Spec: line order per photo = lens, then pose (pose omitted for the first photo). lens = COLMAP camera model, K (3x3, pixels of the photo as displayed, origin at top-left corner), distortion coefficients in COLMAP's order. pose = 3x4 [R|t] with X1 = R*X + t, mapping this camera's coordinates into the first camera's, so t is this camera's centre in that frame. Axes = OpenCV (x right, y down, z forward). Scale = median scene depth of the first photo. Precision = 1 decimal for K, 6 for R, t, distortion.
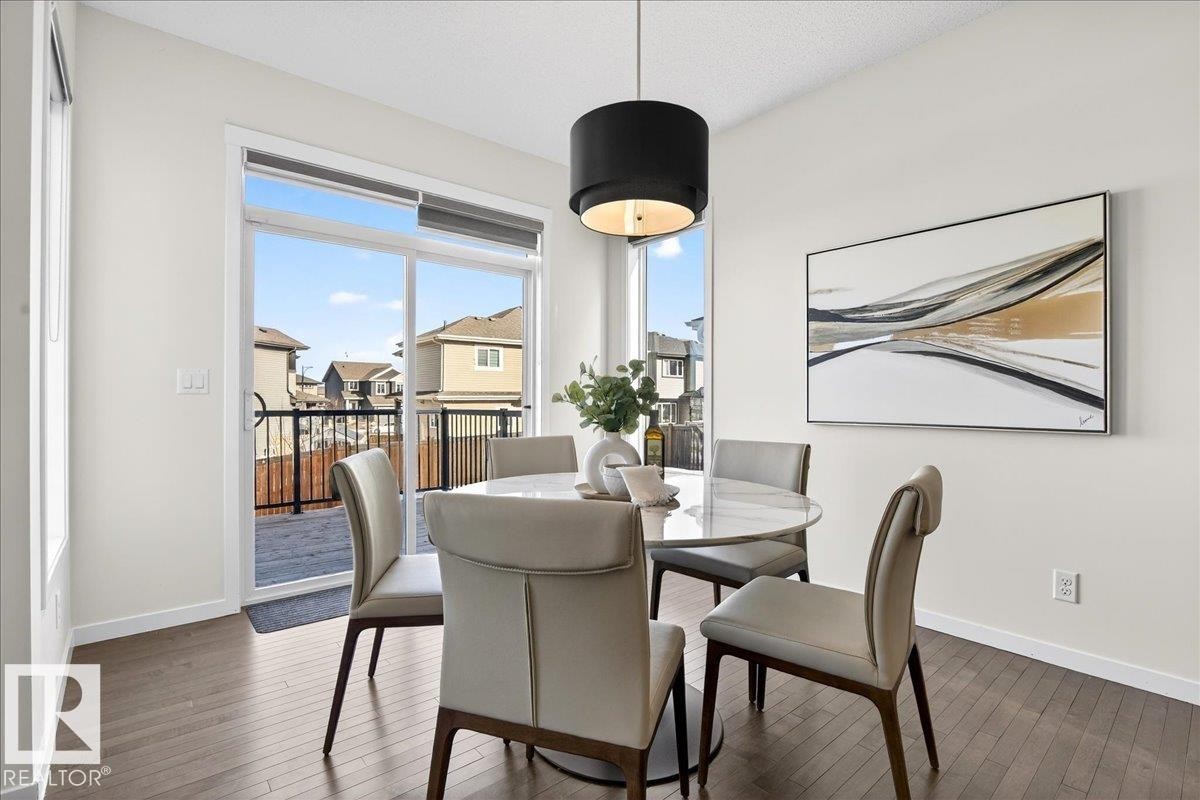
lens RADIAL K [[572.7, 0, 626.4], [0, 572.7, 401.6], [0, 0, 1]] dist [-0.020618, 0.000167]
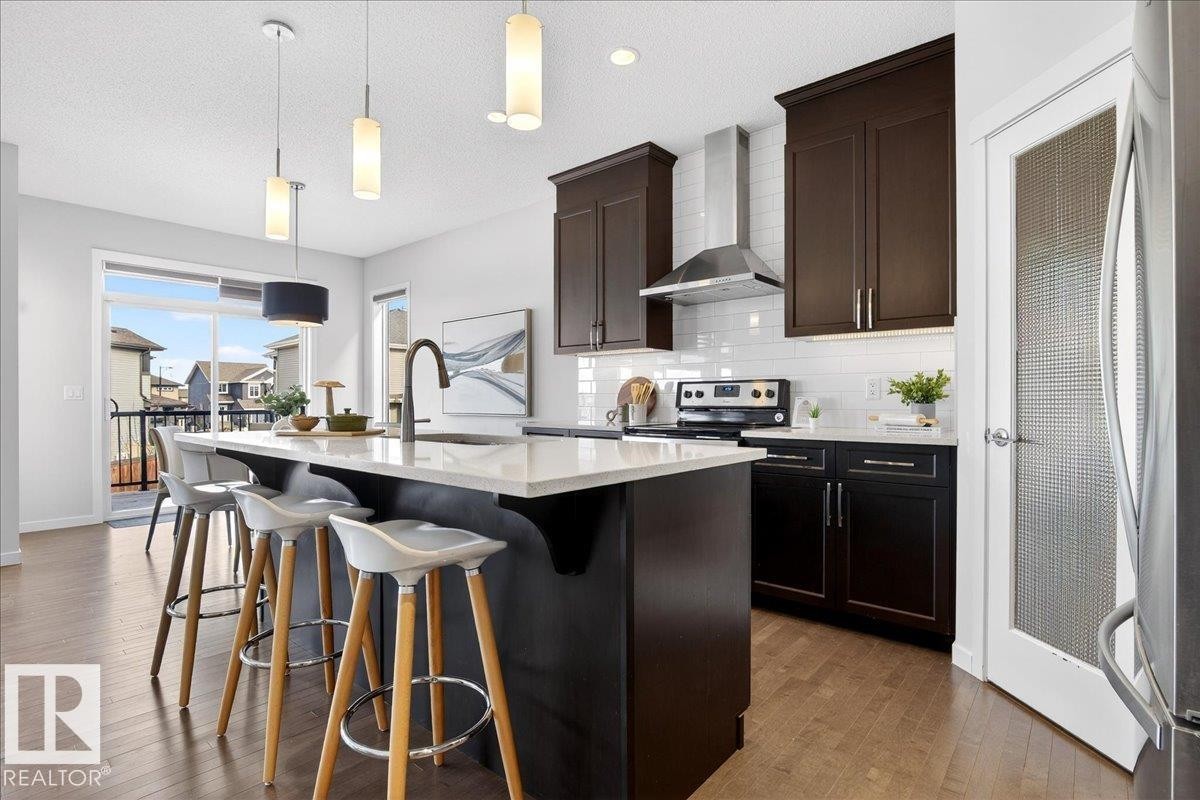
lens RADIAL K [[578.7, 0, 599.0], [0, 578.7, 403.9], [0, 0, 1]] dist [-0.009166, -0.000142]
pose [[0.991013, -0.006389, 0.133611, 0.294193], [0.006228, 0.999979, 0.001621, 0.001948], [-0.133619, -0.000774, 0.991033, -0.470940]]
